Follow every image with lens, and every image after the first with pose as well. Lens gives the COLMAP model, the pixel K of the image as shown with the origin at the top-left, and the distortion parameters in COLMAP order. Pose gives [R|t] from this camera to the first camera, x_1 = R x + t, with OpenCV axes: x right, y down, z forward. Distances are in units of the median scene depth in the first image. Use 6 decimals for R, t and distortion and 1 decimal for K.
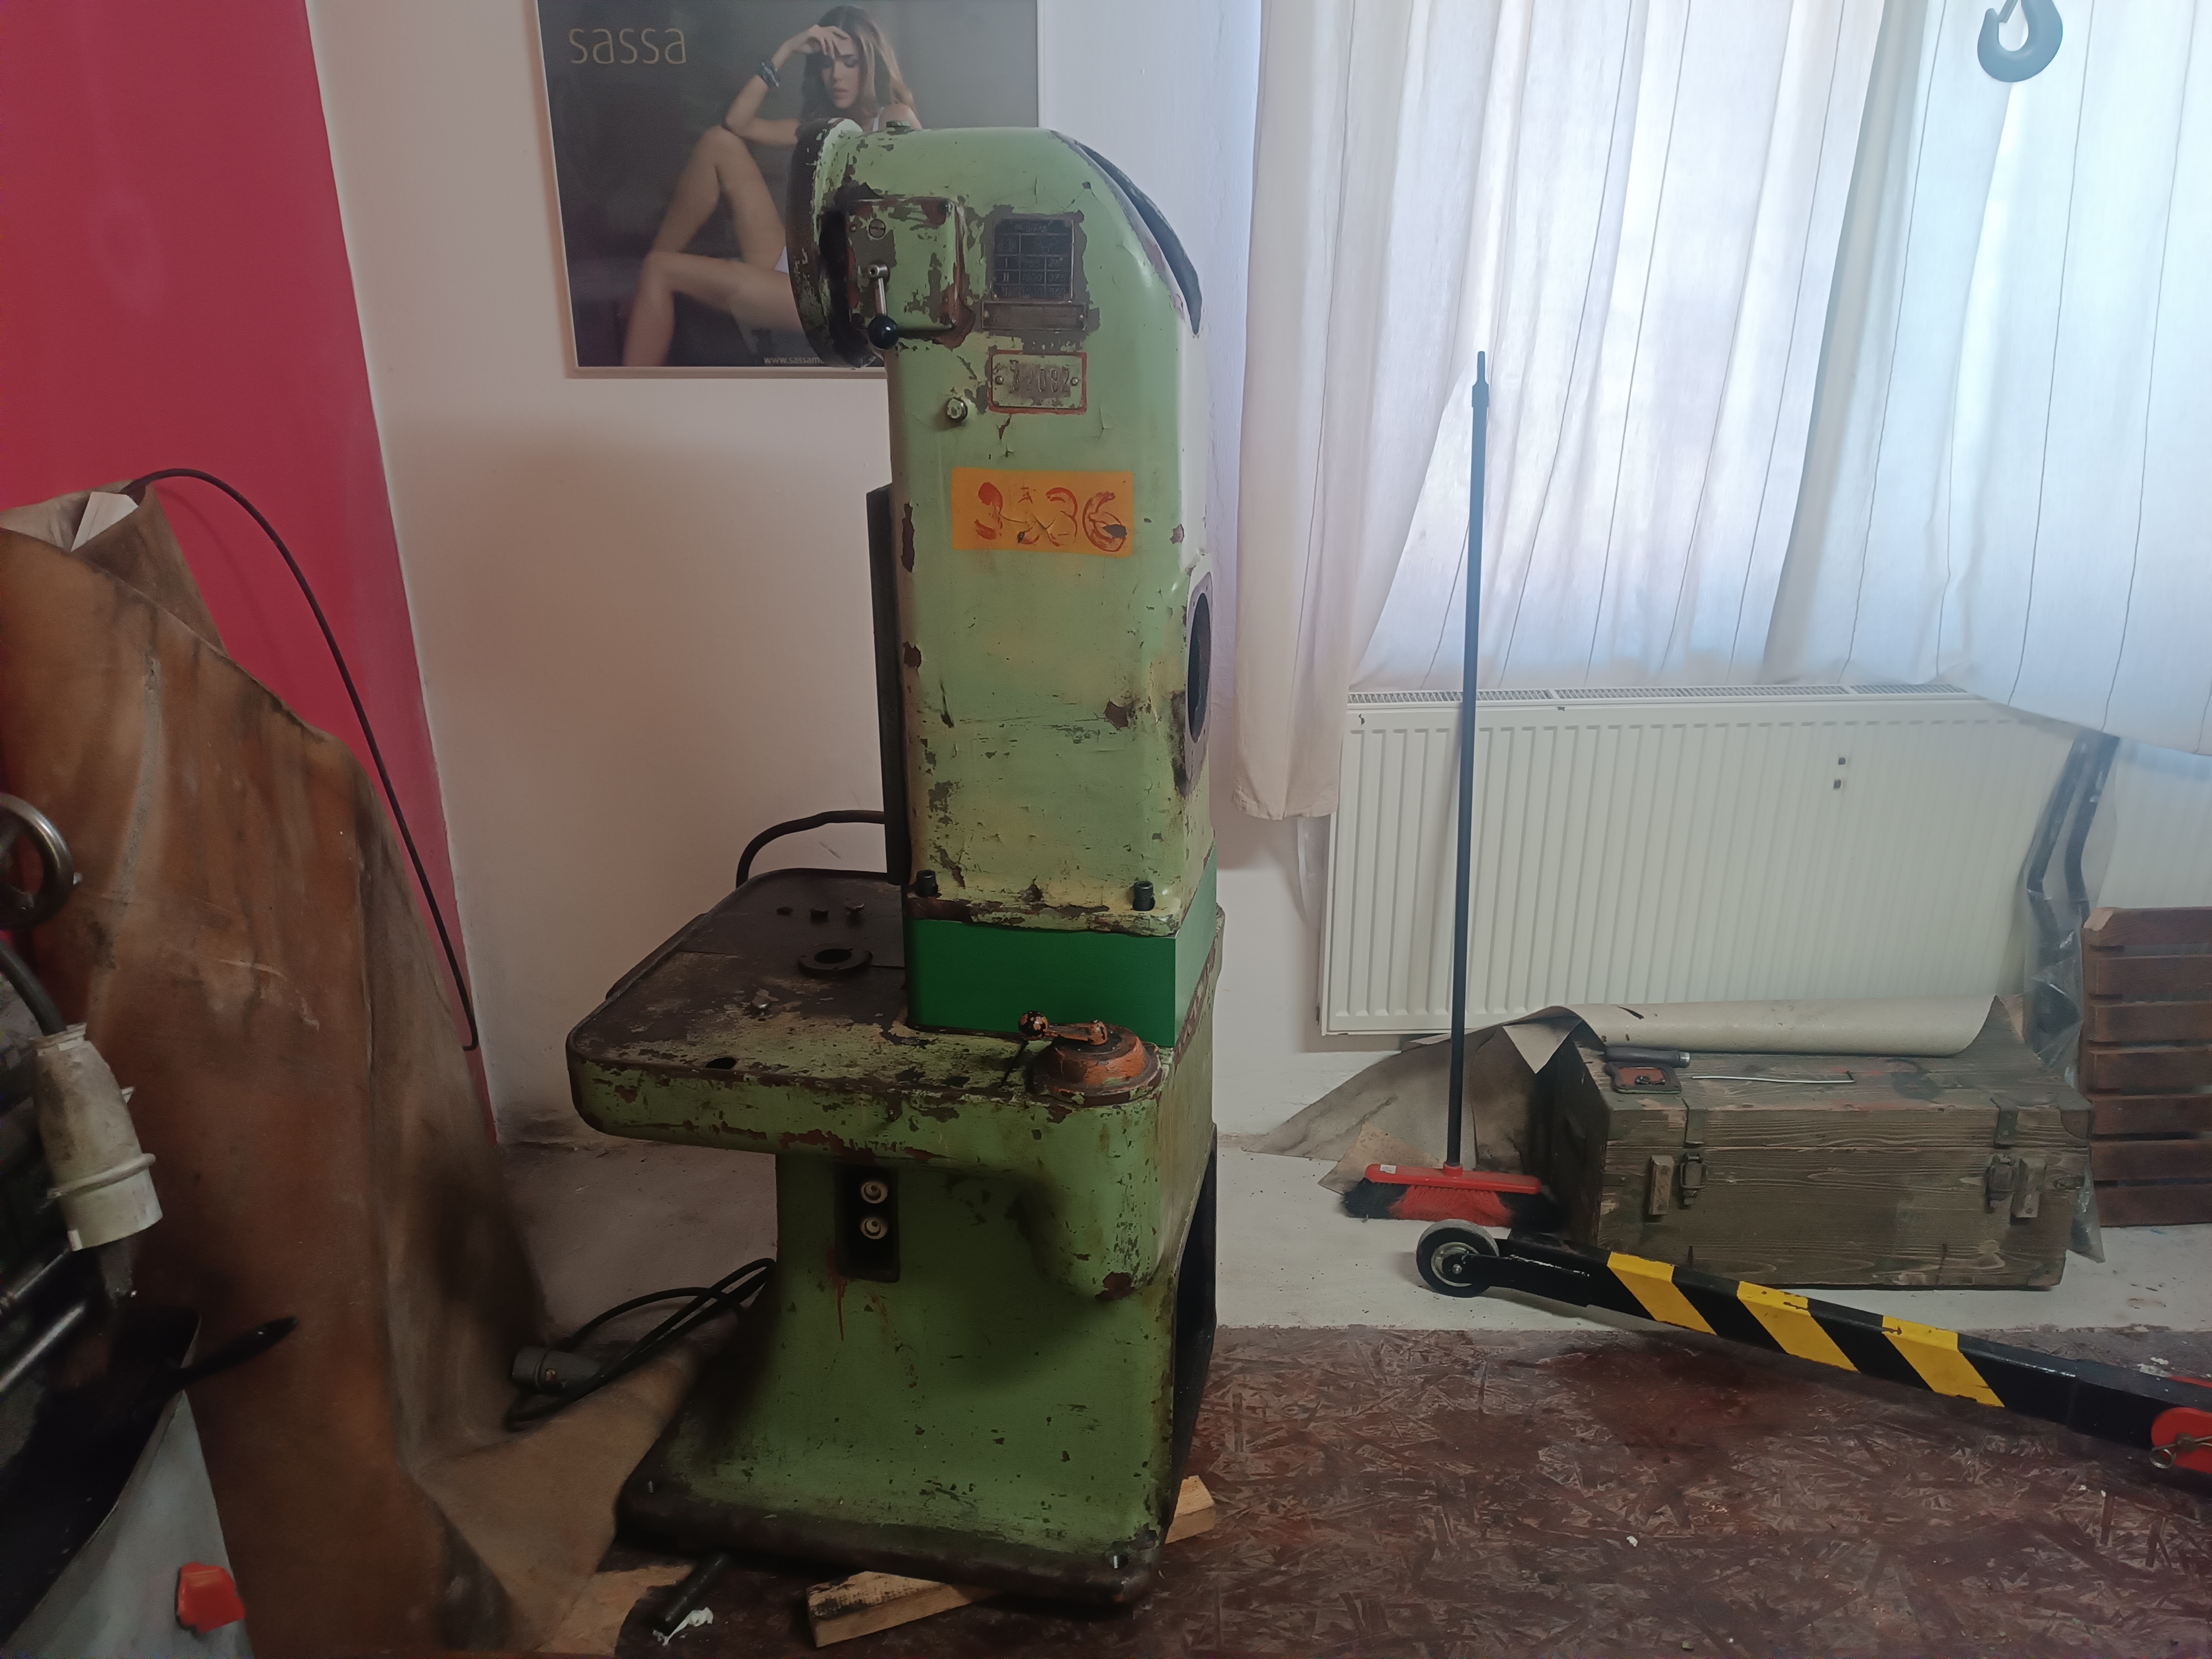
lens RADIAL K [[1562.9, 0, 1130.3], [0, 1562.9, 804.0], [0, 0, 1]] dist [0.008590, 0.000762]
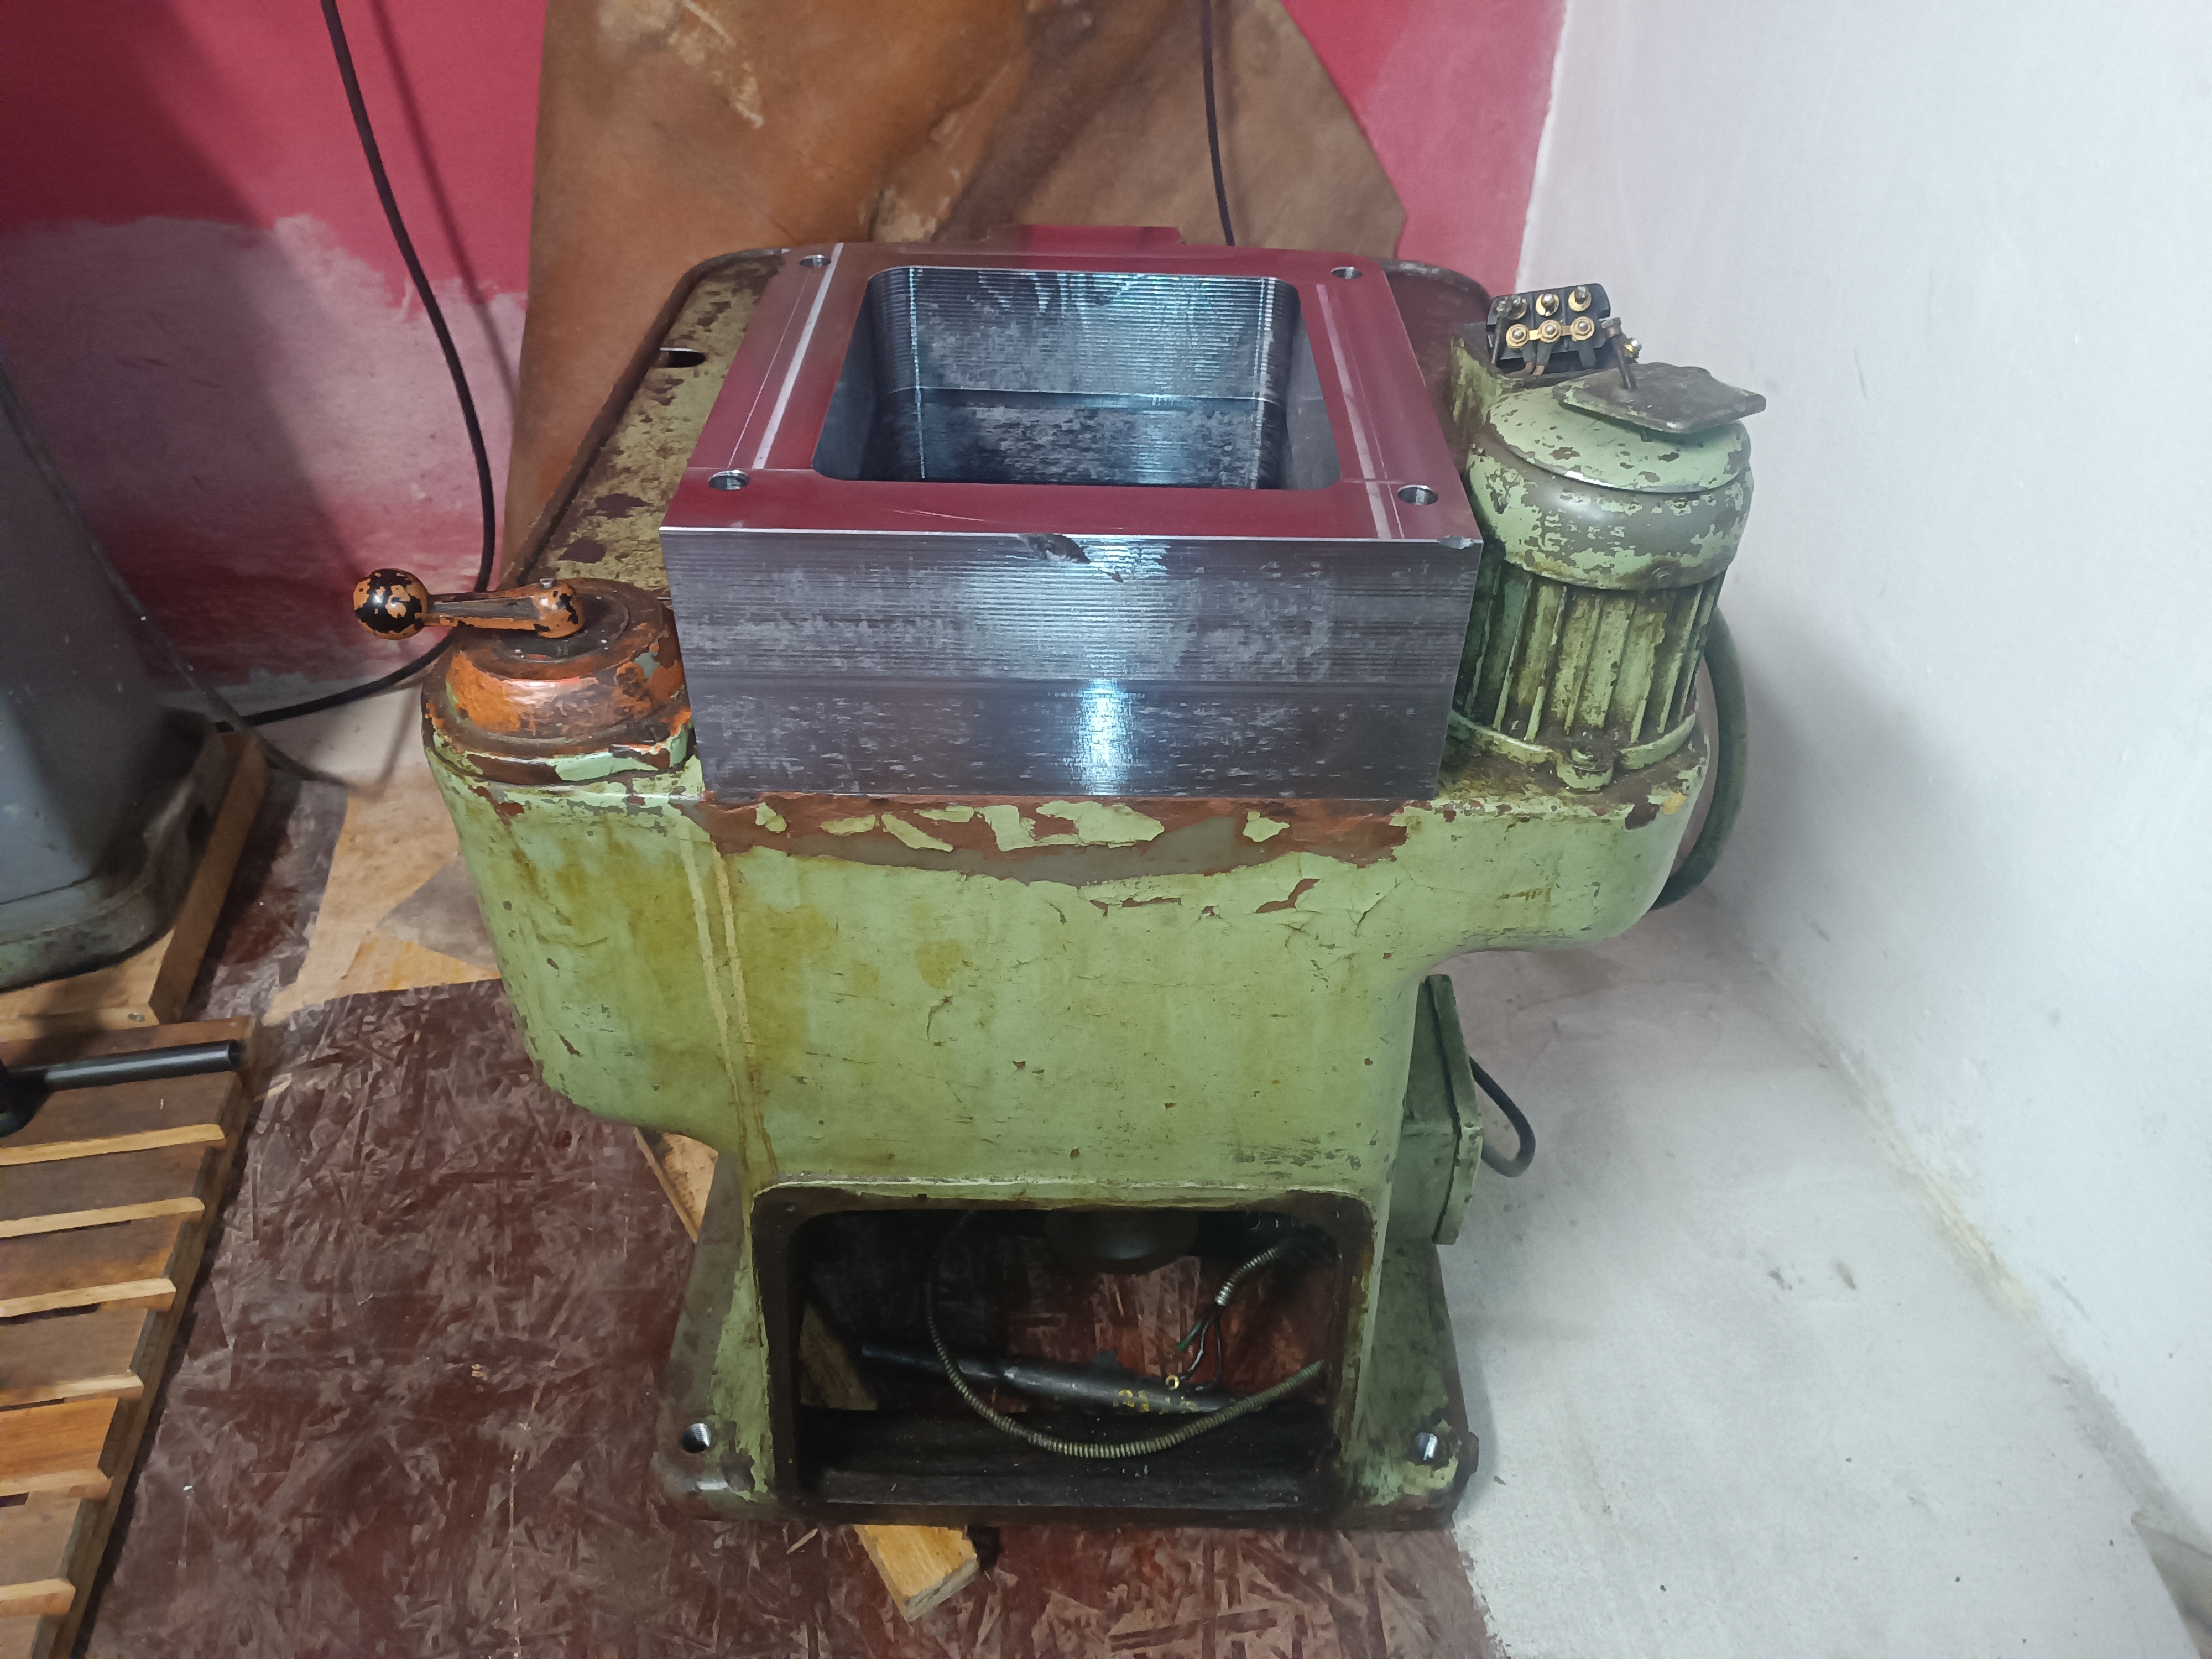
lens RADIAL K [[1616.8, 0, 1089.6], [0, 1616.8, 827.1], [0, 0, 1]] dist [0.005165, 0.003279]
pose [[0.194665, 0.630295, -0.751555, 0.321084], [-0.327439, 0.764016, 0.555934, -0.088081], [0.924602, 0.137868, 0.355110, 0.828879]]
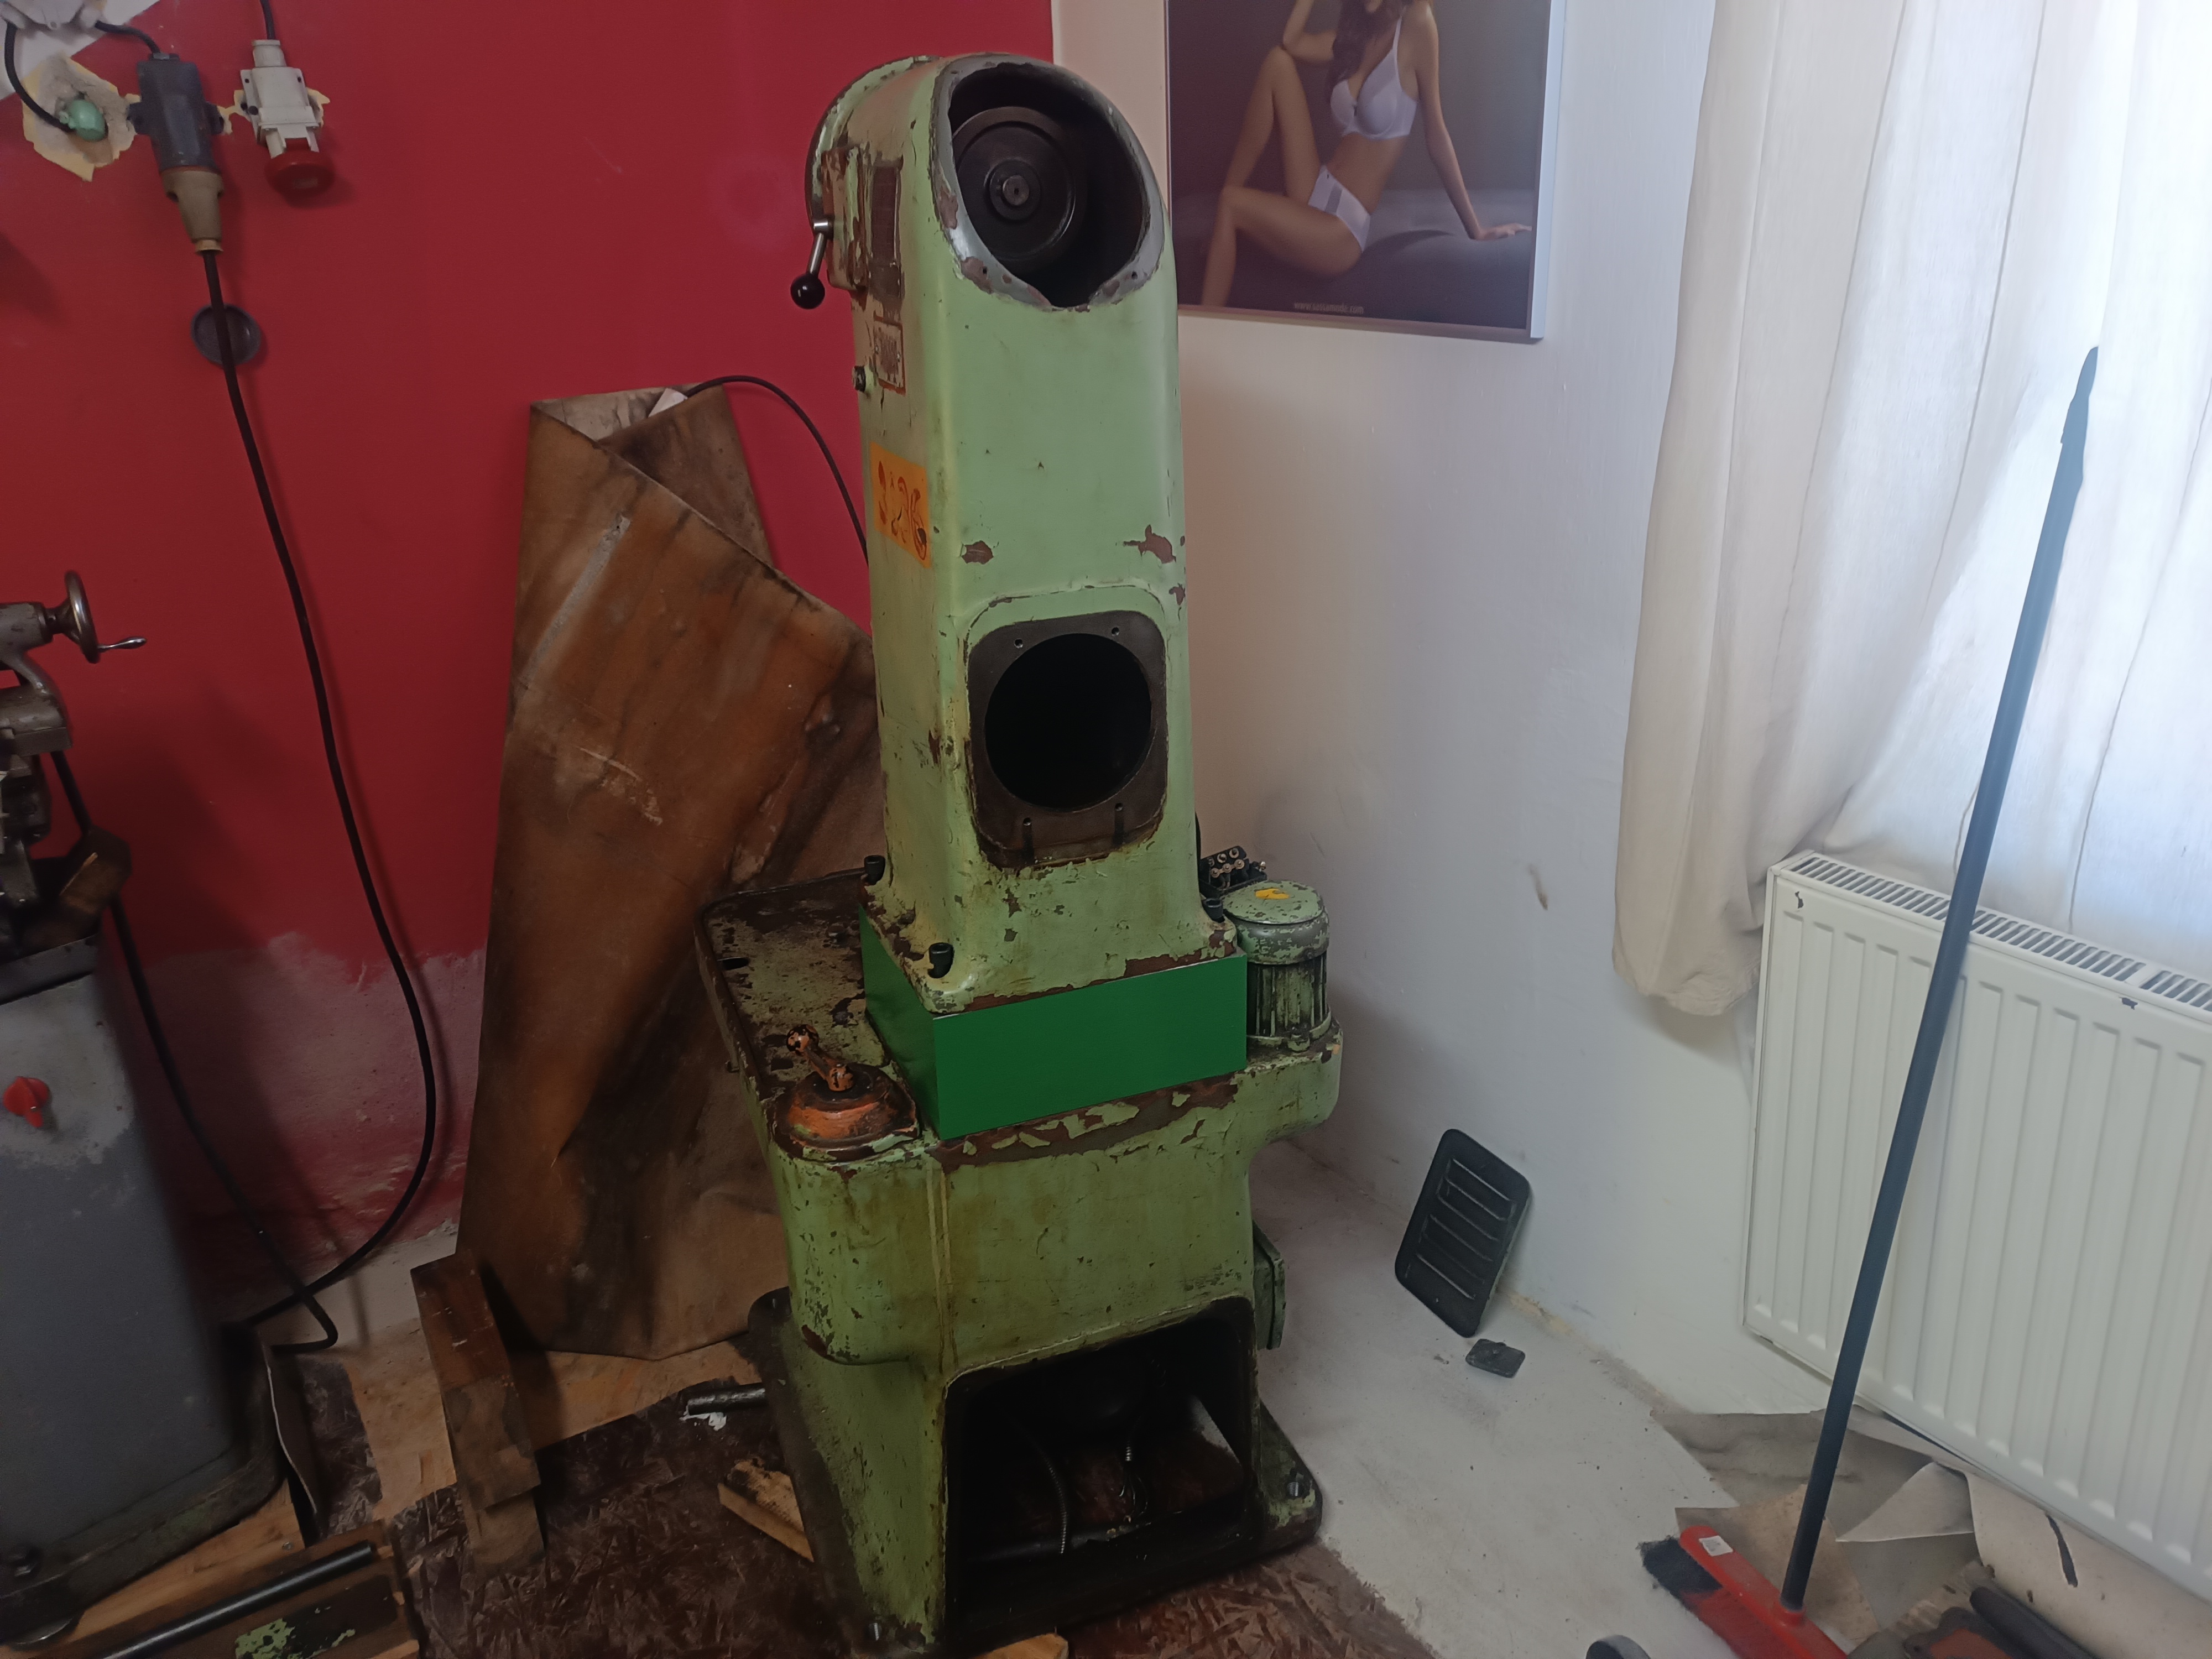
lens RADIAL K [[1579.6, 0, 1112.0], [0, 1579.6, 807.9], [0, 0, 1]] dist [0.005086, 0.002395]
pose [[0.556405, 0.291229, -0.778203, 0.616875], [-0.247917, 0.952092, 0.179047, -0.172955], [0.793064, 0.093307, 0.601949, 0.468983]]
